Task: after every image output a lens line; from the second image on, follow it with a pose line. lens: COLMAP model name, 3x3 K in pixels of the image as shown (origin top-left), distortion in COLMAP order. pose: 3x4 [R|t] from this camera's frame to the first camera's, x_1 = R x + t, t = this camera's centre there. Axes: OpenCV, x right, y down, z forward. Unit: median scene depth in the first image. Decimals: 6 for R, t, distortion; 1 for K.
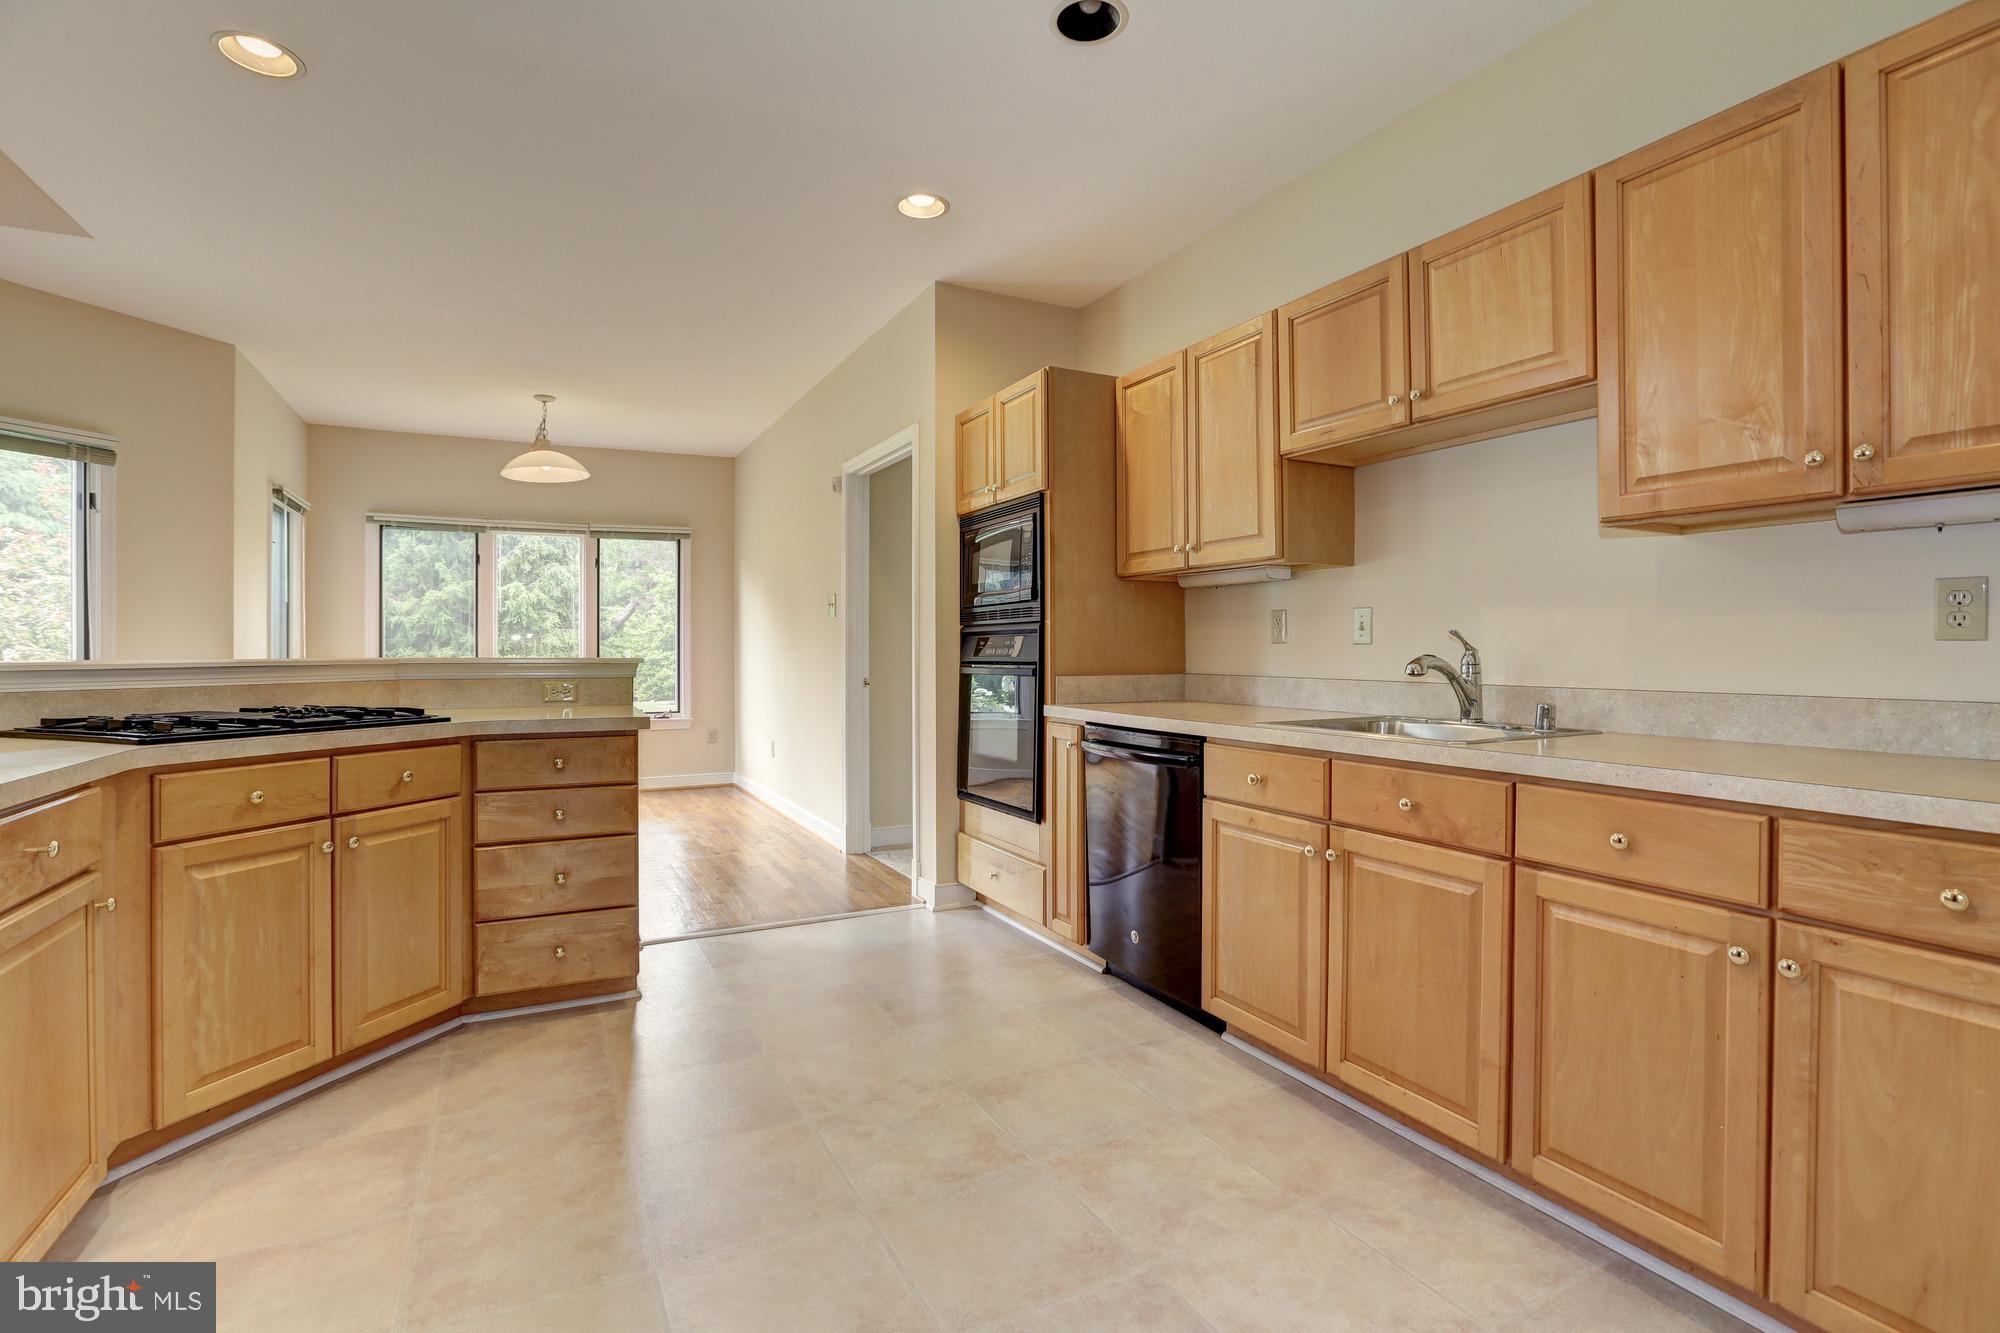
lens RADIAL K [[928.0, 0, 982.7], [0, 928.0, 649.9], [0, 0, 1]] dist [-0.039125, 0.008759]
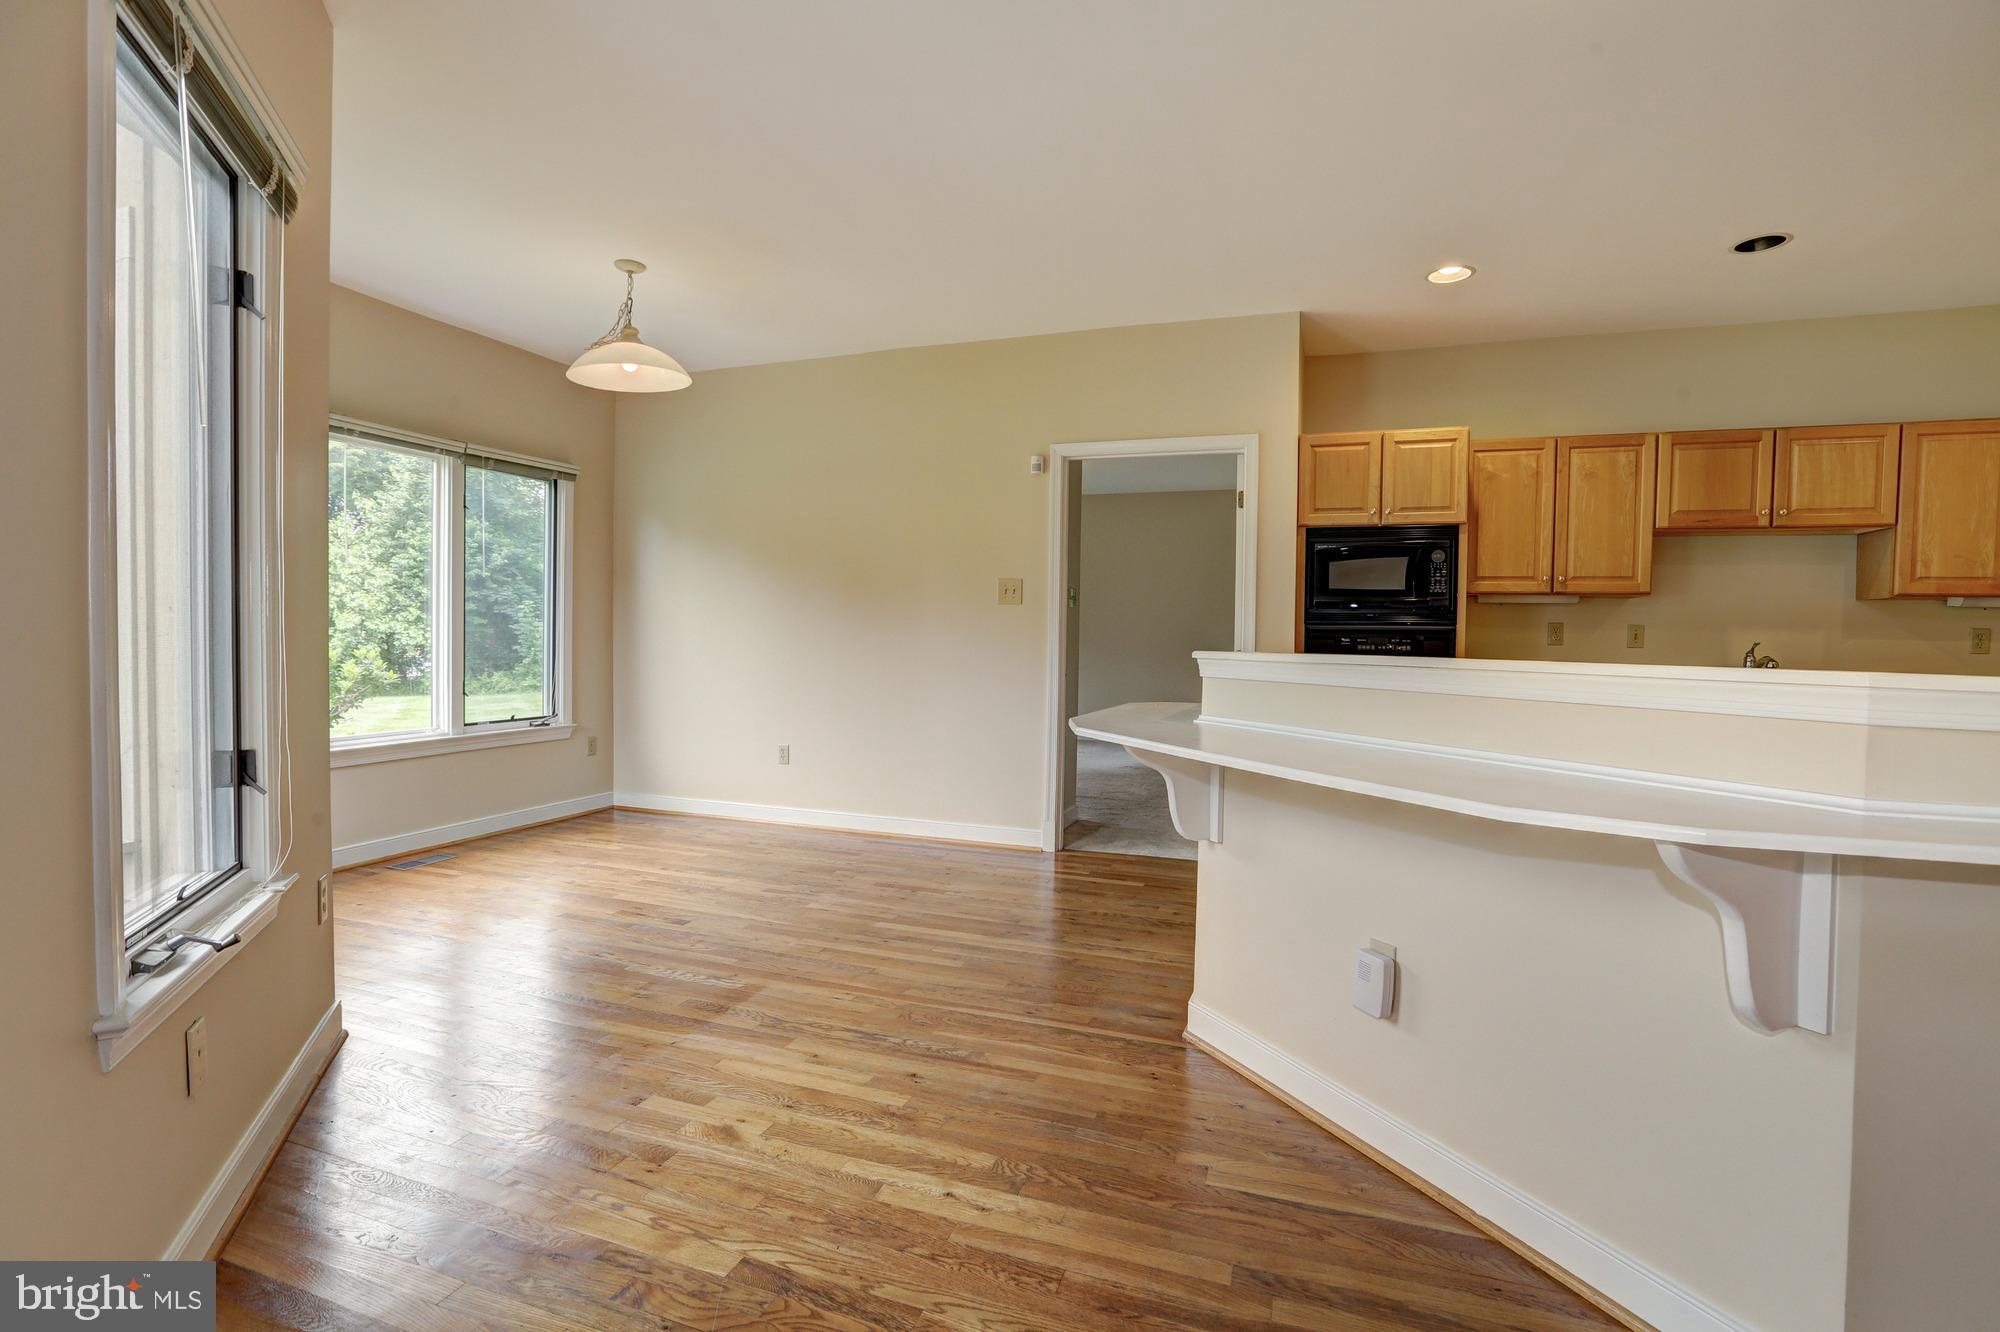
lens RADIAL K [[928.0, 0, 994.8], [0, 928.0, 658.0], [0, 0, 1]] dist [-0.039125, 0.008759]
pose [[0.732426, 0.002137, 0.680843, -0.750445], [-0.019149, 0.999664, 0.017461, 0.002526], [-0.680577, -0.025827, 0.732221, 0.301515]]
